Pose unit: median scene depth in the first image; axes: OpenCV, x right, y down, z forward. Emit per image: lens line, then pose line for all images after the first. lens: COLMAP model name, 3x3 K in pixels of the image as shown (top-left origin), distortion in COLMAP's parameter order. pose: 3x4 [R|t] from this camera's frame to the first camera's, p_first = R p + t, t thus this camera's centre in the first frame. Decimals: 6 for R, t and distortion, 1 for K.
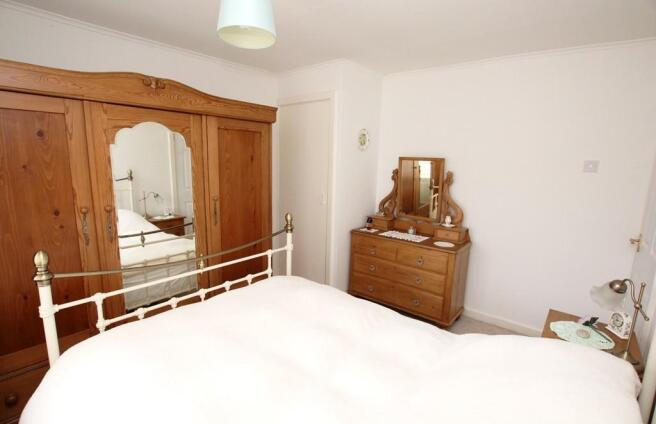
lens RADIAL K [[311.1, 0, 326.9], [0, 311.1, 216.8], [0, 0, 1]] dist [-0.027531, 0.001050]
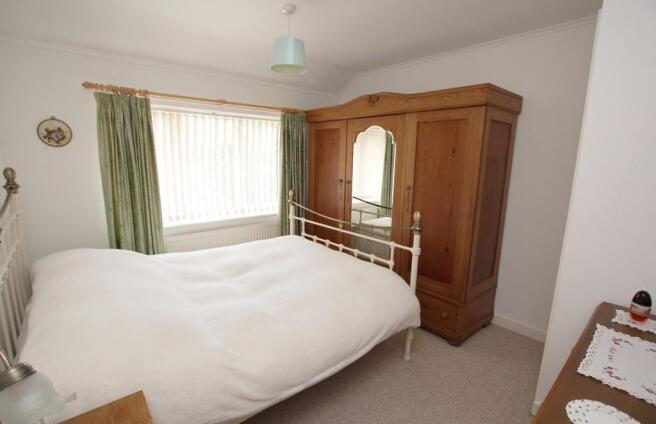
lens RADIAL K [[311.1, 0, 325.9], [0, 311.1, 211.1], [0, 0, 1]] dist [-0.027531, 0.001050]
pose [[-0.155039, 0.181354, -0.971120, 0.810154], [-0.169815, 0.963482, 0.207039, -0.163104], [0.973204, 0.197010, -0.118581, 0.897747]]
